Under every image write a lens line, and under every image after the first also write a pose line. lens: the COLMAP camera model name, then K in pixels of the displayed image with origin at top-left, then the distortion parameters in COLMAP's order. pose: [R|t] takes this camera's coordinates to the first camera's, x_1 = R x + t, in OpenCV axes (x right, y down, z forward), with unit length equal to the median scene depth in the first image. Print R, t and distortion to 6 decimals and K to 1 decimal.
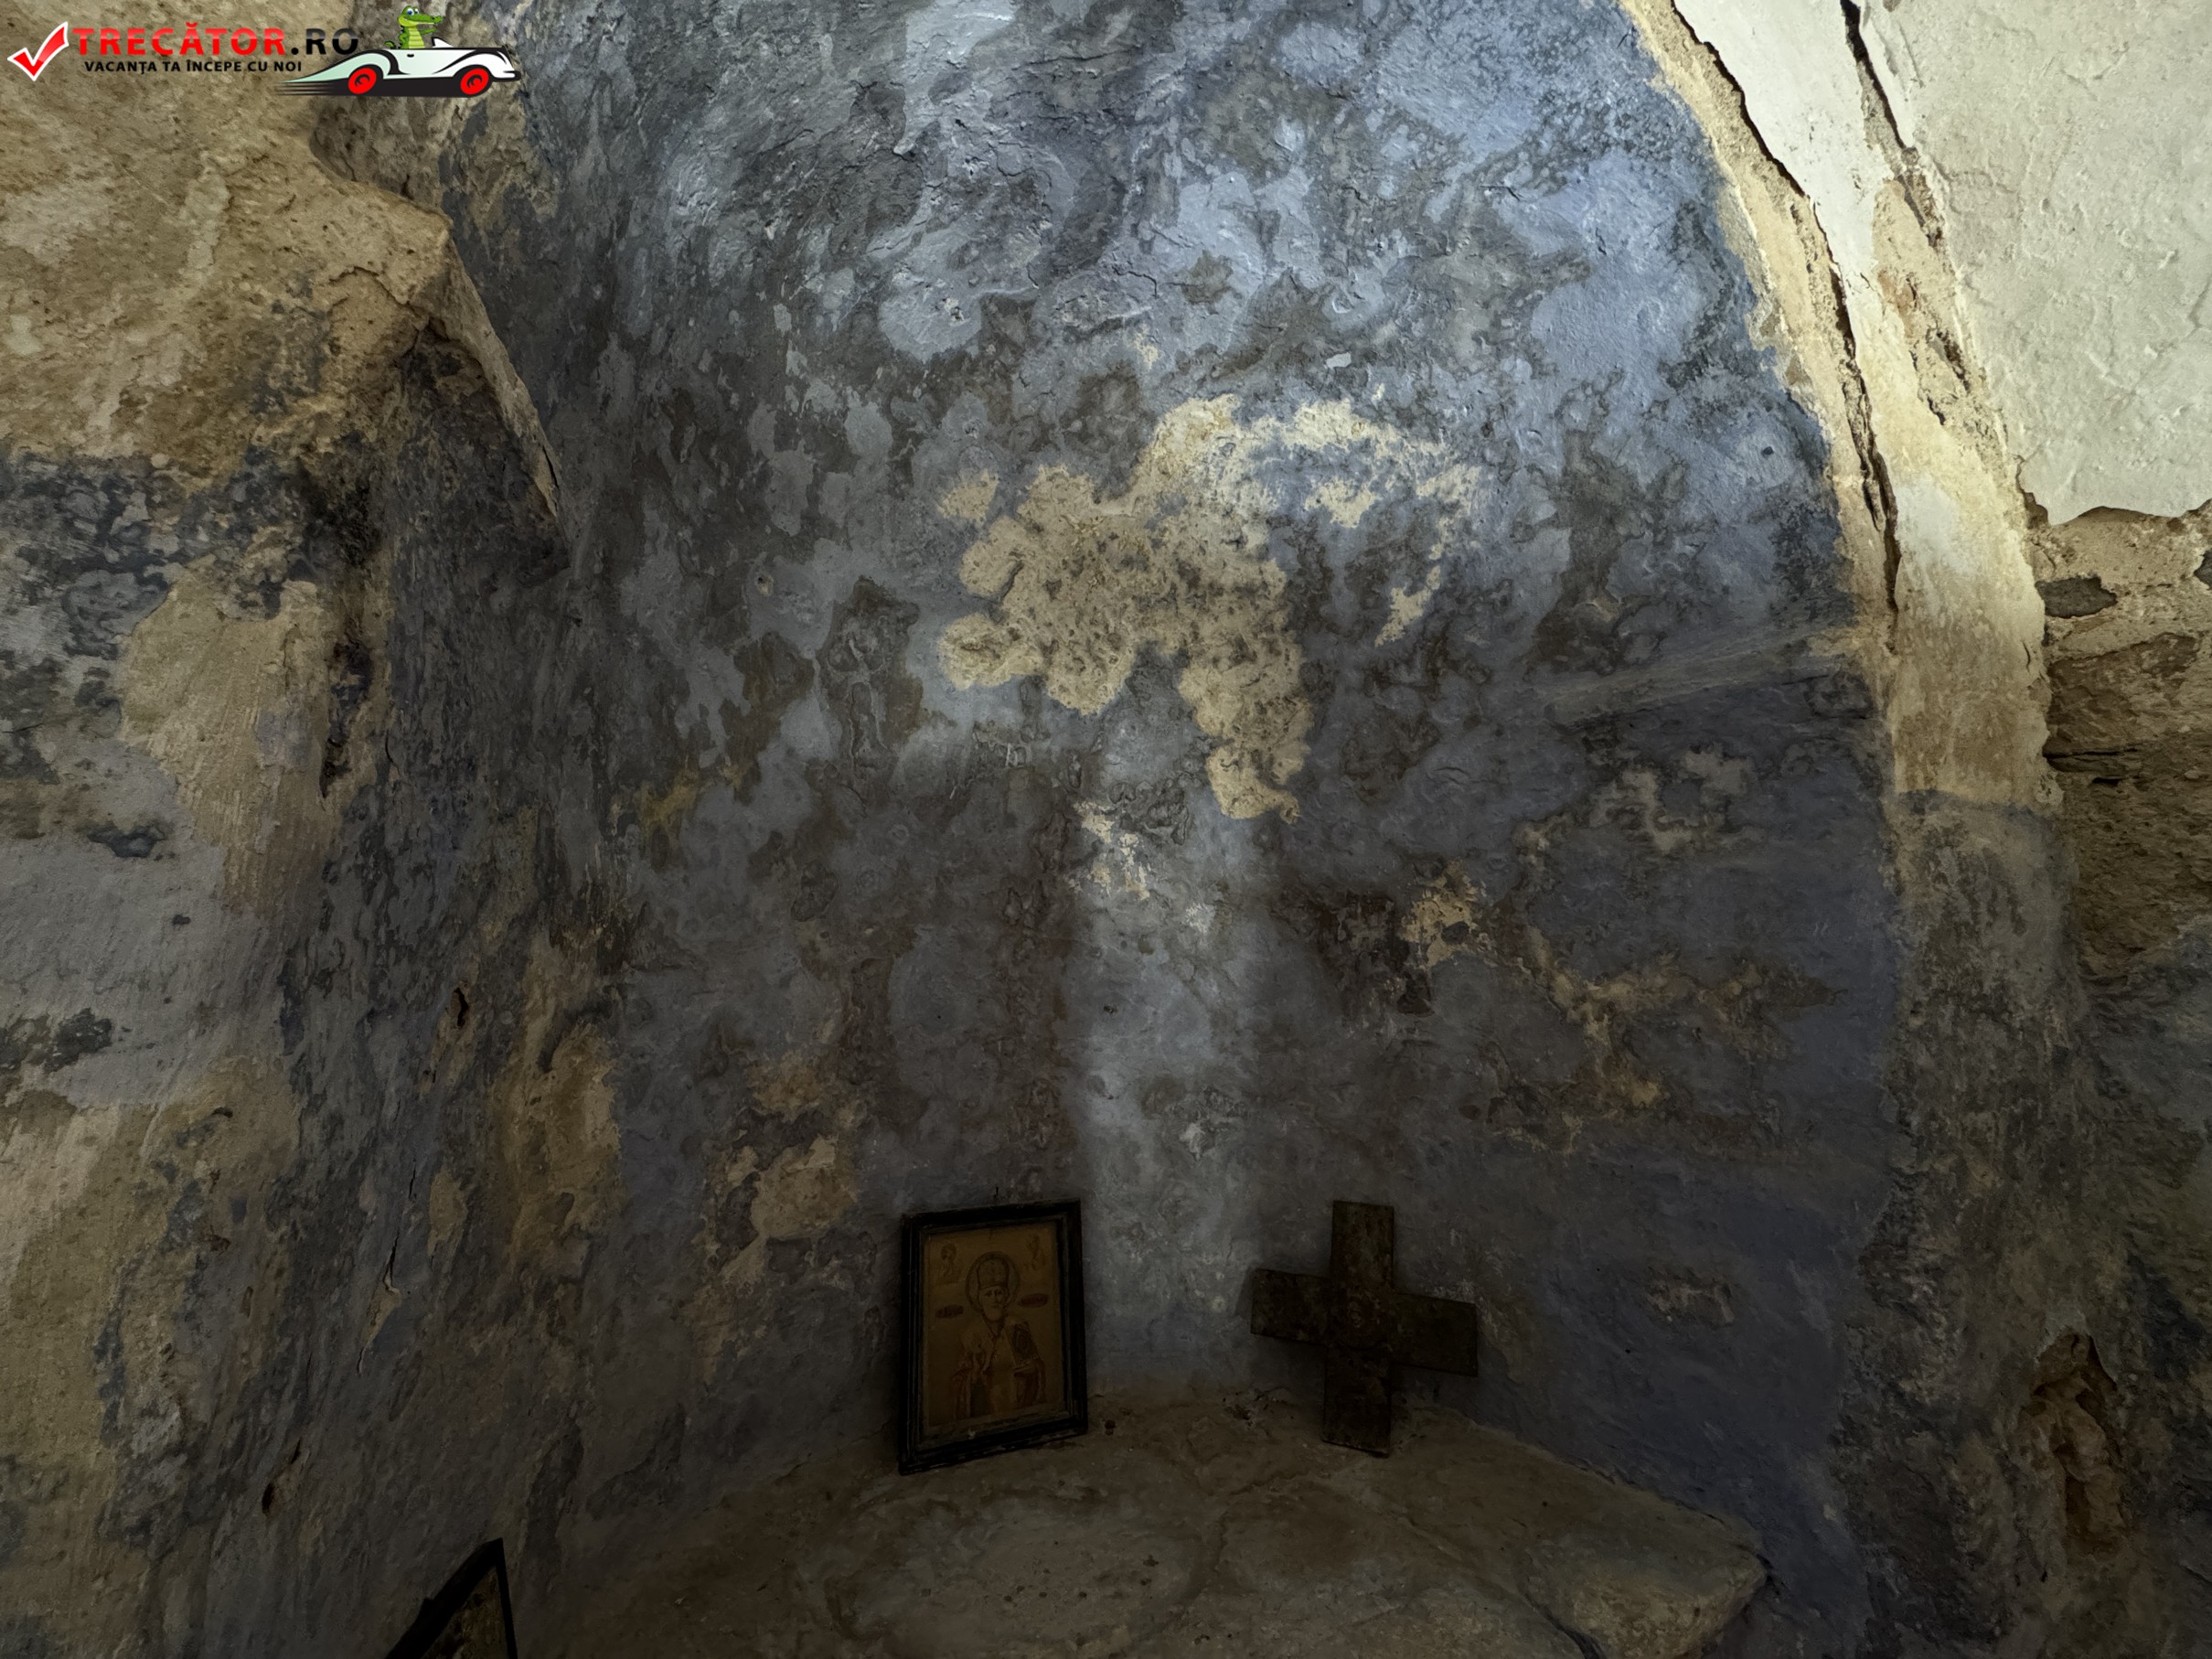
lens RADIAL K [[868.6, 0, 1126.8], [0, 868.6, 825.6], [0, 0, 1]] dist [-0.002403, 0.000560]
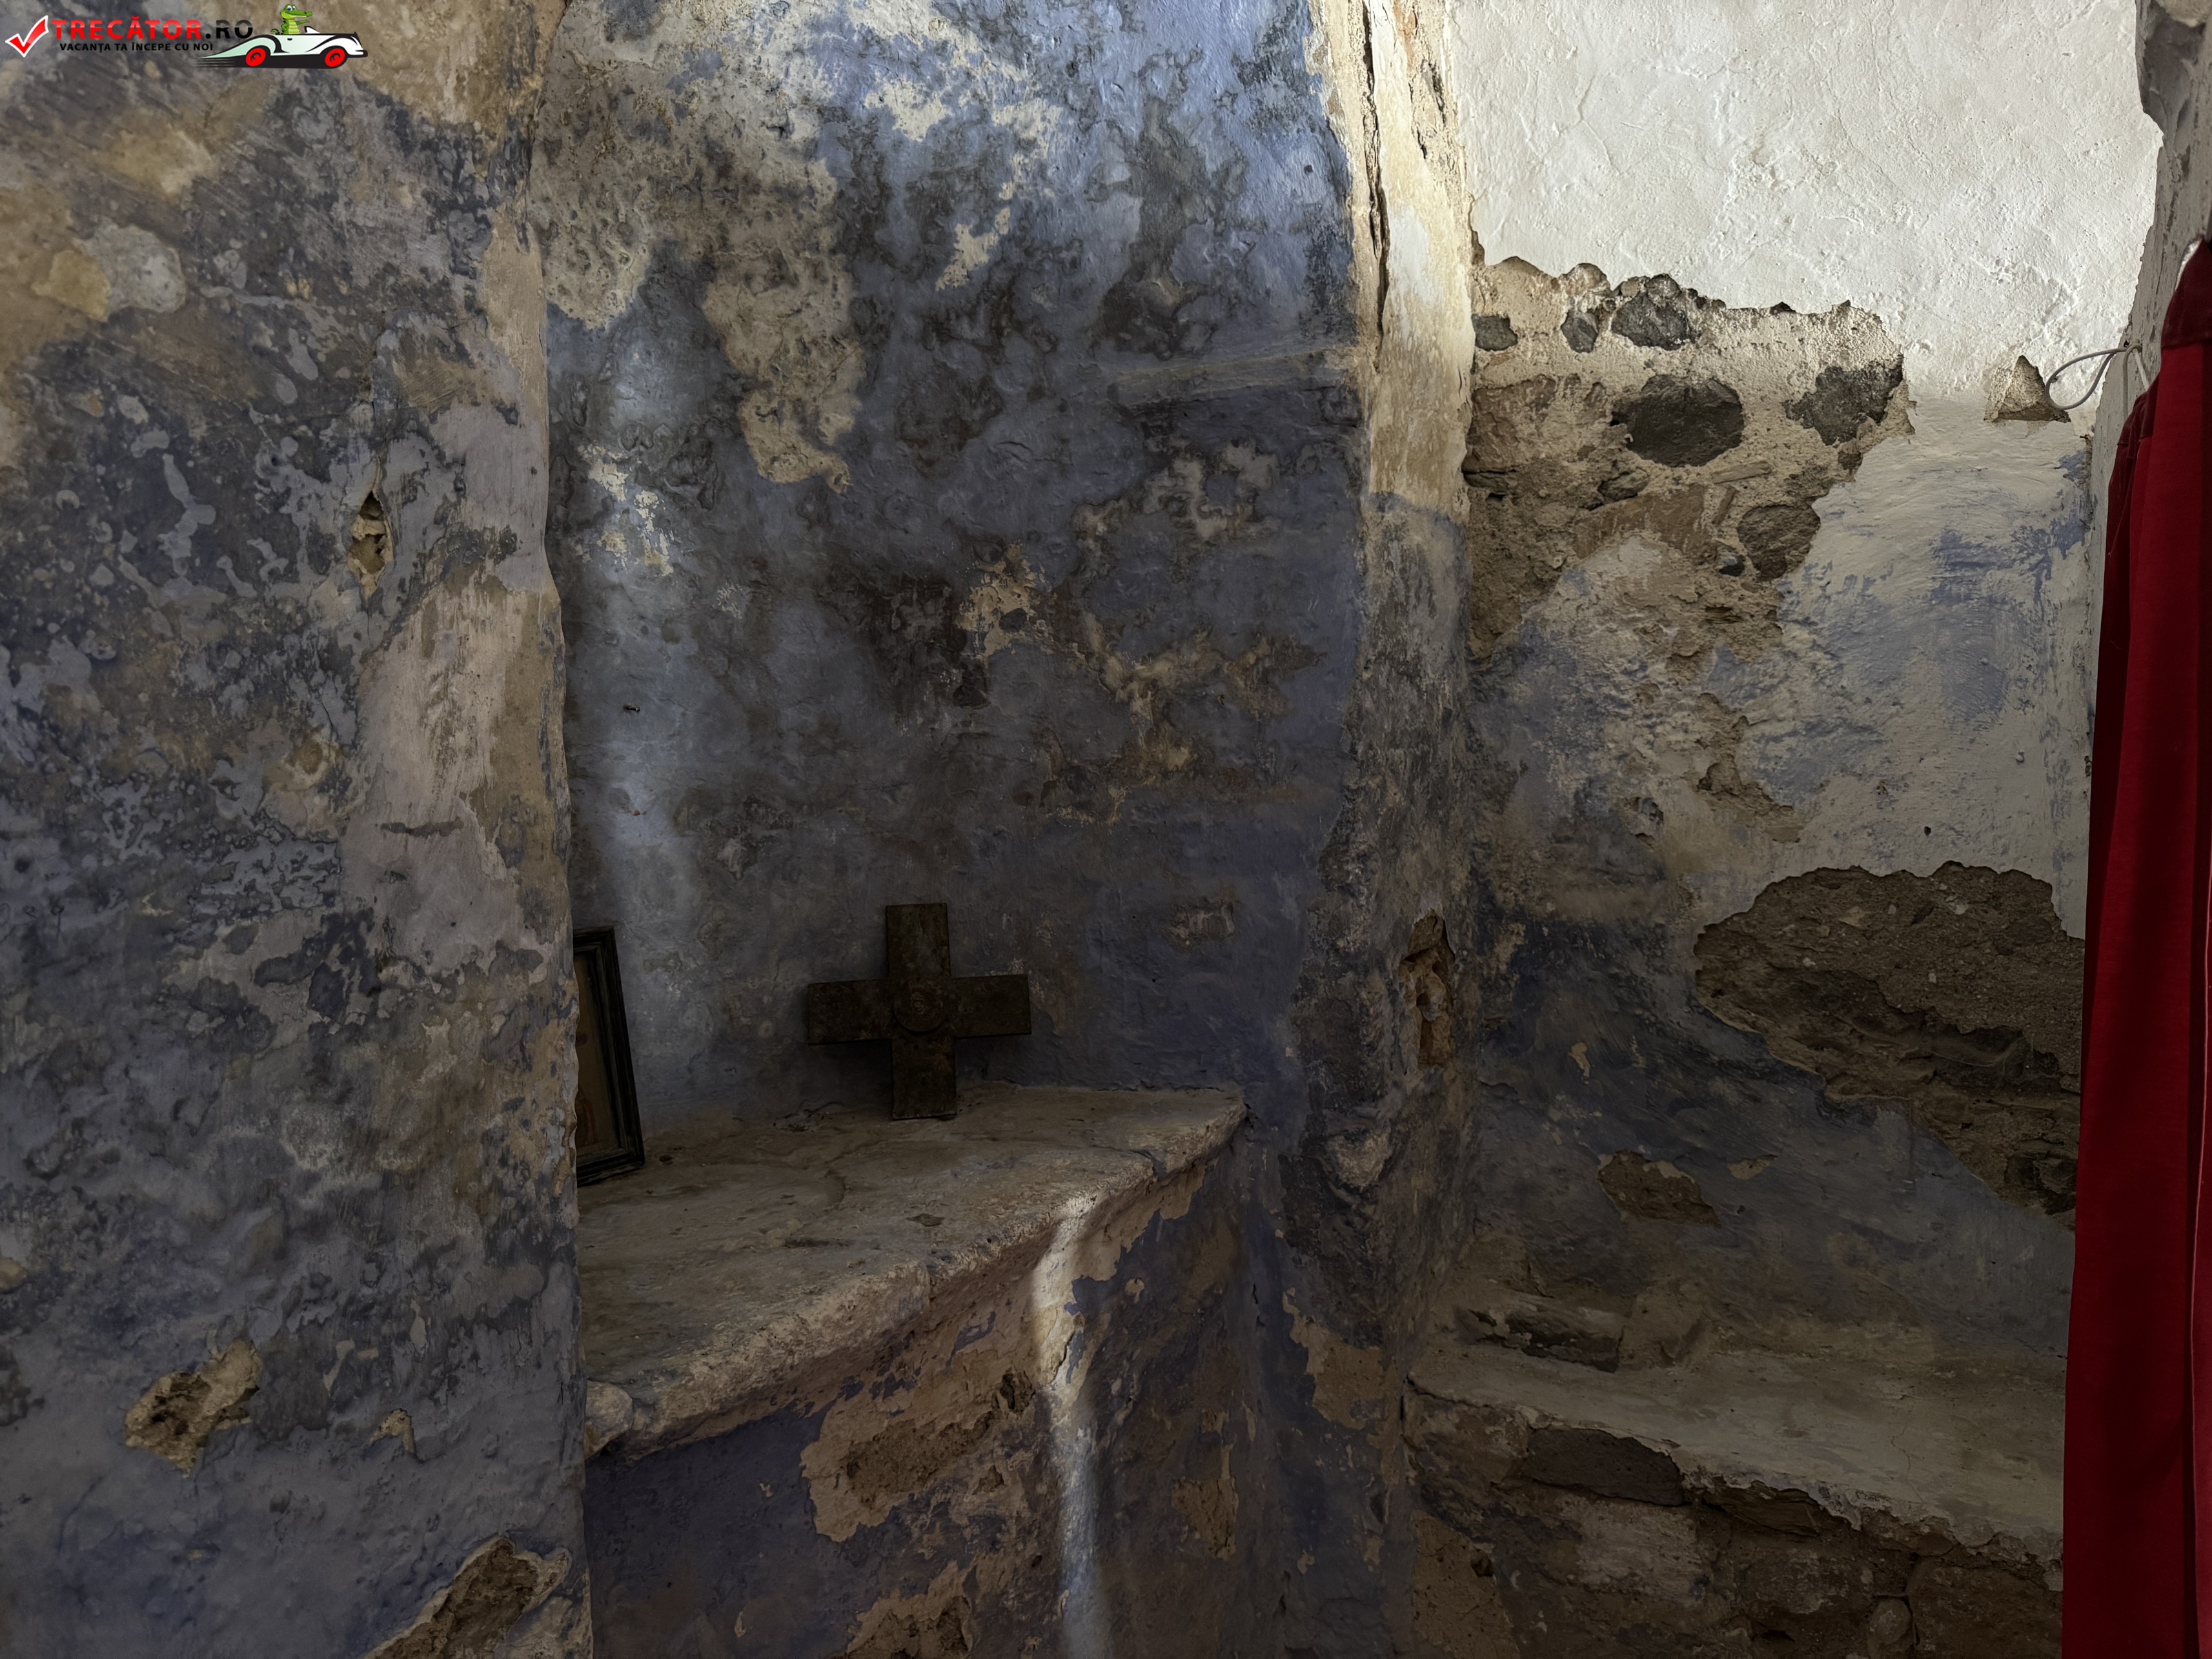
lens RADIAL K [[1473.2, 0, 1117.0], [0, 1473.2, 839.9], [0, 0, 1]] dist [0.163269, -0.330855]
pose [[0.835066, -0.063303, 0.546496, -0.488074], [-0.046009, 0.981842, 0.184034, 0.060272], [-0.548222, -0.178824, 0.816991, -0.504975]]
